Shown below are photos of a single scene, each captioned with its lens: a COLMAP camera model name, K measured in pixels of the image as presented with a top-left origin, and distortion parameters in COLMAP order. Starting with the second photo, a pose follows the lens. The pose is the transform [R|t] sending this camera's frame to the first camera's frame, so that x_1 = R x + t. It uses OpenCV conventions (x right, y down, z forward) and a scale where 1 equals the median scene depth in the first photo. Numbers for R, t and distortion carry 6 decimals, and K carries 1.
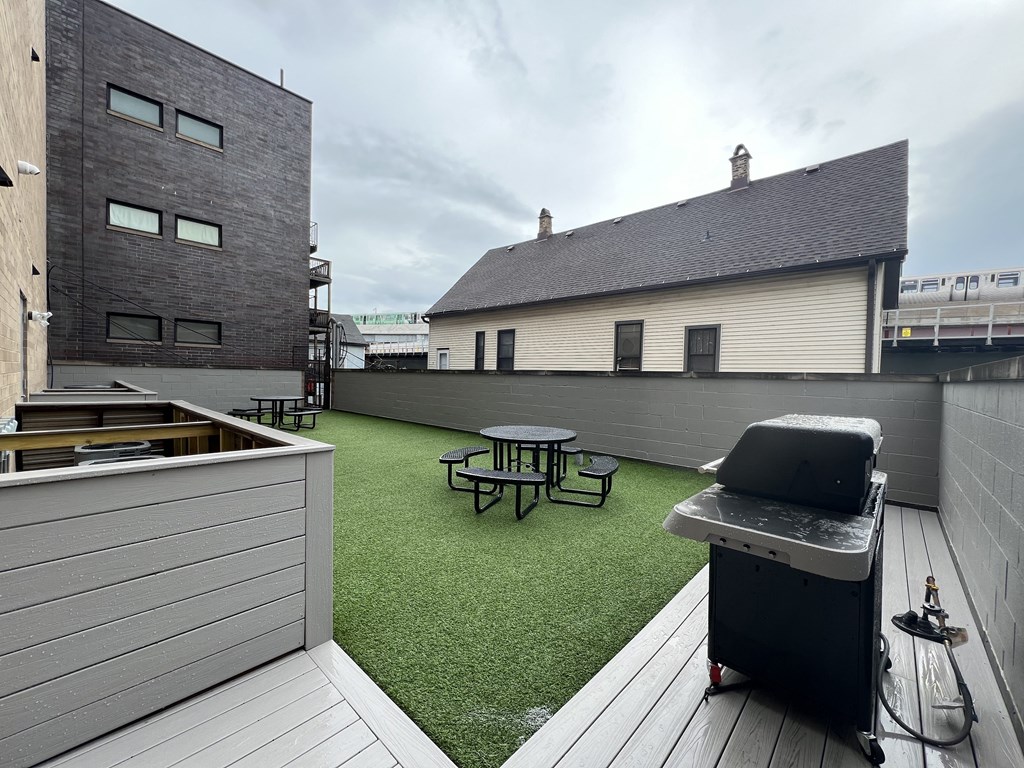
lens RADIAL K [[409.6, 0, 512.0], [0, 409.6, 384.0], [0, 0, 1]] dist [0.000890, -0.000021]
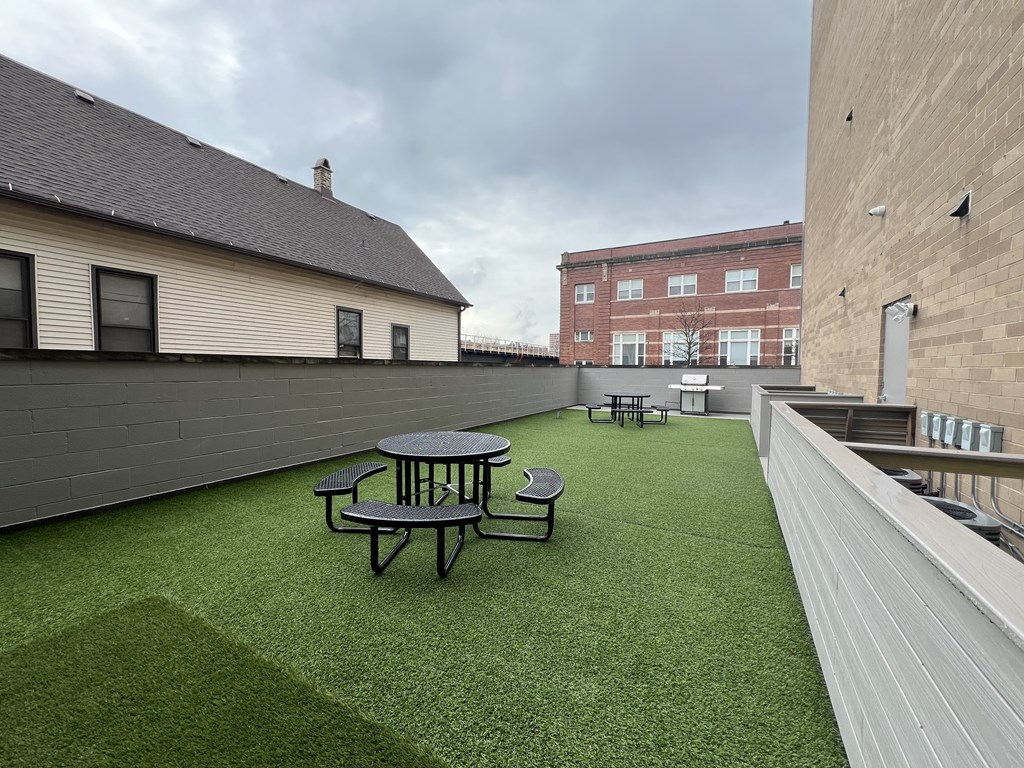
lens RADIAL K [[409.6, 0, 512.0], [0, 409.6, 384.0], [0, 0, 1]] dist [0.000890, -0.000021]
pose [[-0.251398, -0.062906, 0.965837, -0.735296], [0.004125, 0.997807, 0.066062, -0.032575], [-0.967875, 0.020592, -0.250587, 0.816857]]
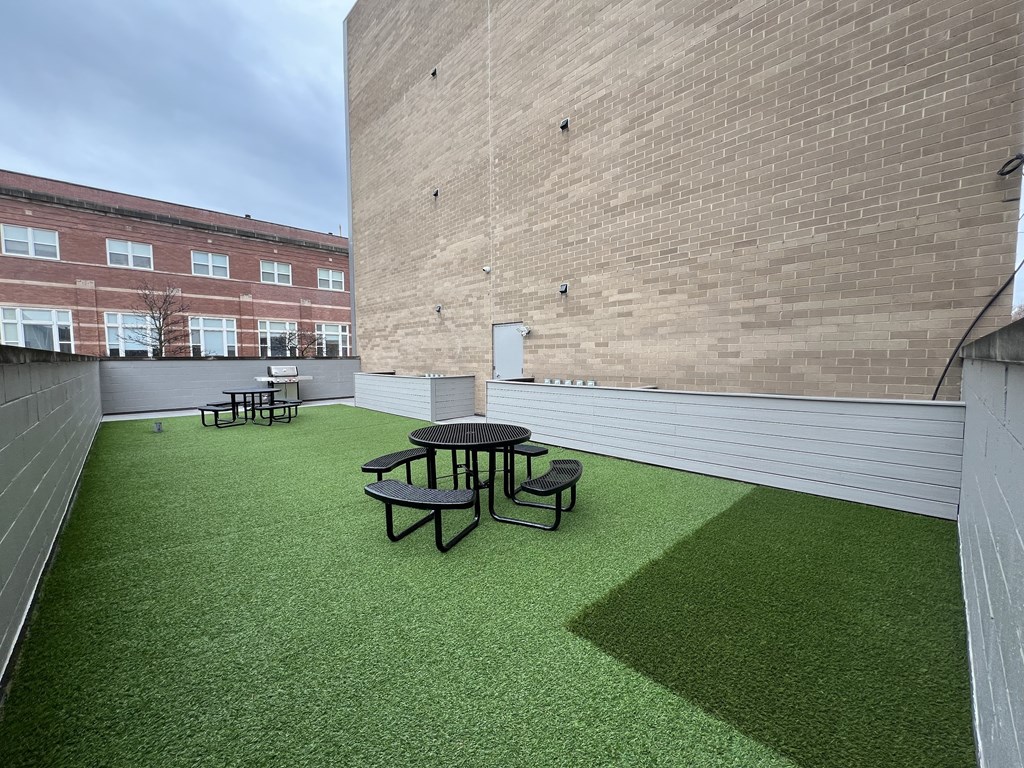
lens RADIAL K [[409.6, 0, 512.0], [0, 409.6, 384.0], [0, 0, 1]] dist [0.000890, -0.000021]
pose [[-0.998419, -0.021224, 0.052054, -0.500718], [-0.016869, 0.996430, 0.082726, -0.036202], [-0.053624, 0.081717, -0.995212, 1.092949]]
